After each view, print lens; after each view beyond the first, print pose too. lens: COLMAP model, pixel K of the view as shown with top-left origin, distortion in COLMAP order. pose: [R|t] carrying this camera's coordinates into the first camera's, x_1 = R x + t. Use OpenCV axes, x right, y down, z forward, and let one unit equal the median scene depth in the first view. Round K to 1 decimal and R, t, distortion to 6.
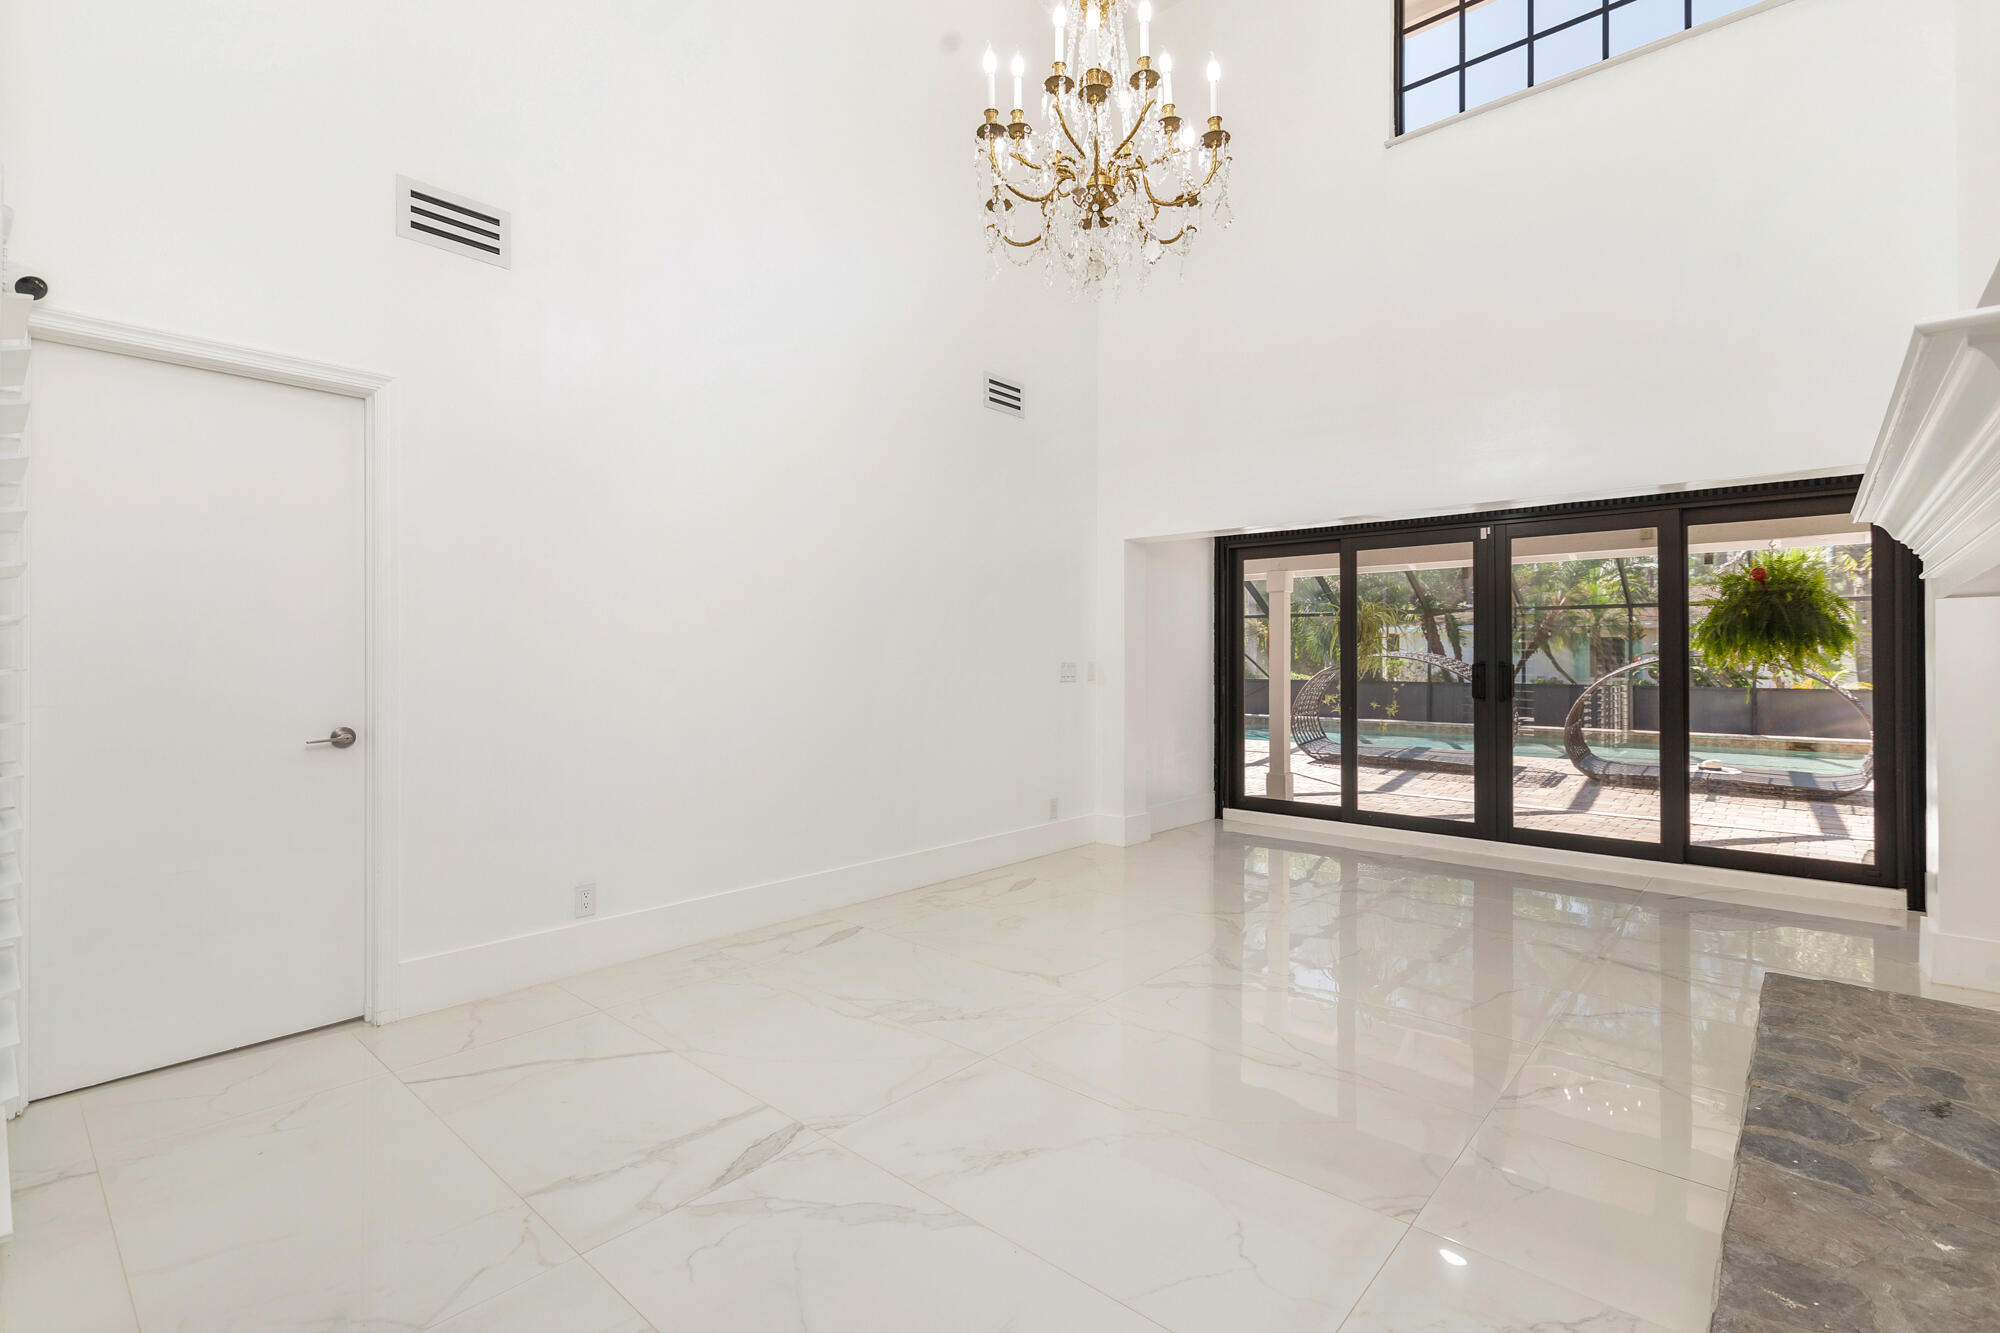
lens RADIAL K [[896.2, 0, 1000.0], [0, 896.2, 666.5], [0, 0, 1]] dist [0.001057, 0.000081]
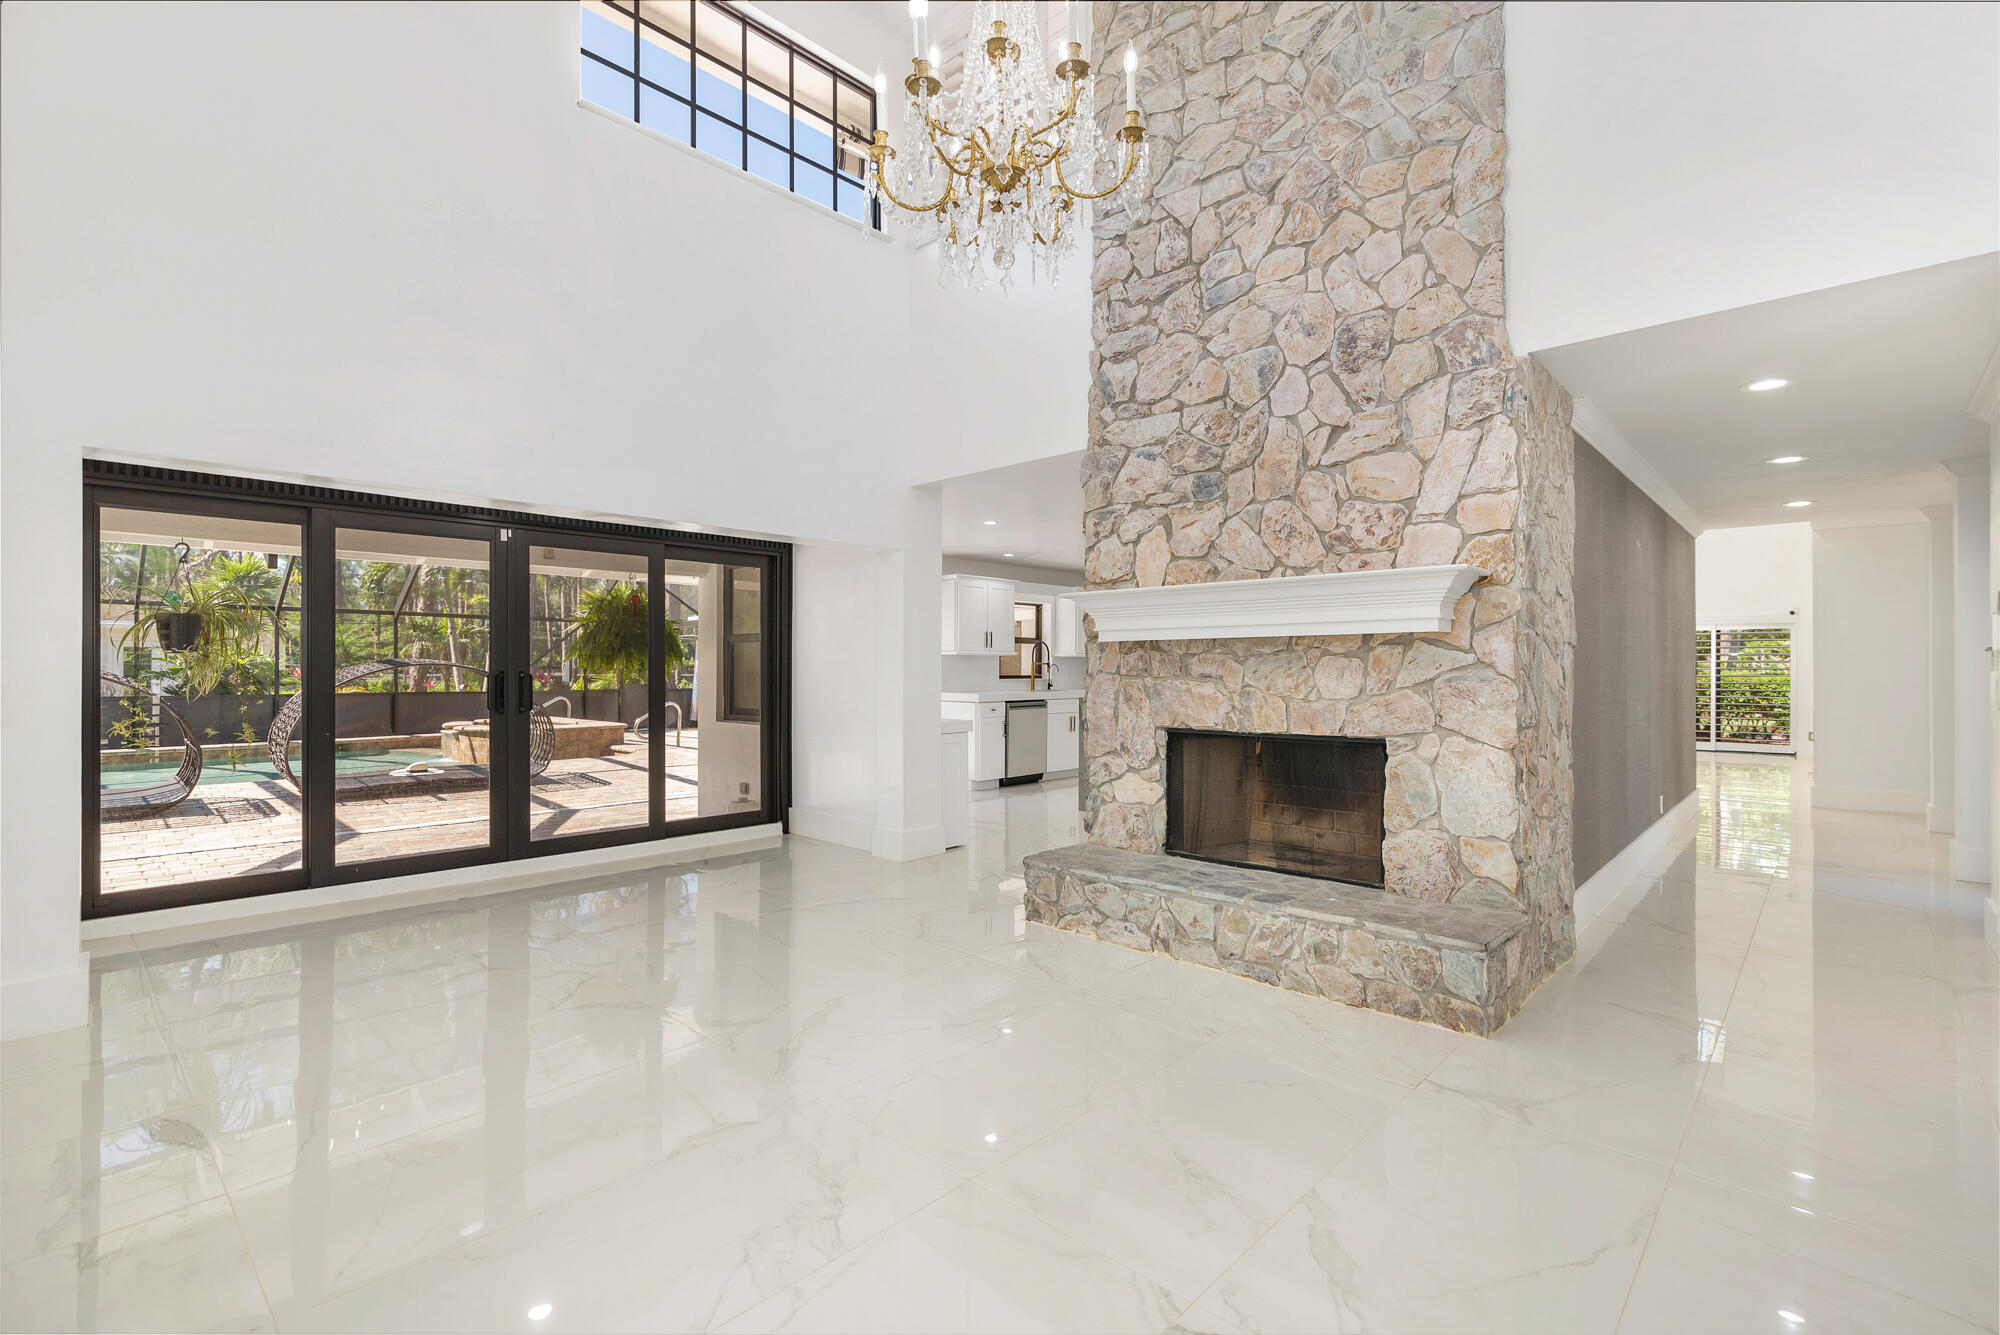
lens RADIAL K [[896.2, 0, 1000.0], [0, 896.2, 667.5], [0, 0, 1]] dist [0.001057, 0.000081]
pose [[0.031462, 0.000351, 0.999505, -0.368046], [0.003130, 0.999995, -0.000449, -0.007601], [-0.999500, 0.003142, 0.031461, 0.434488]]
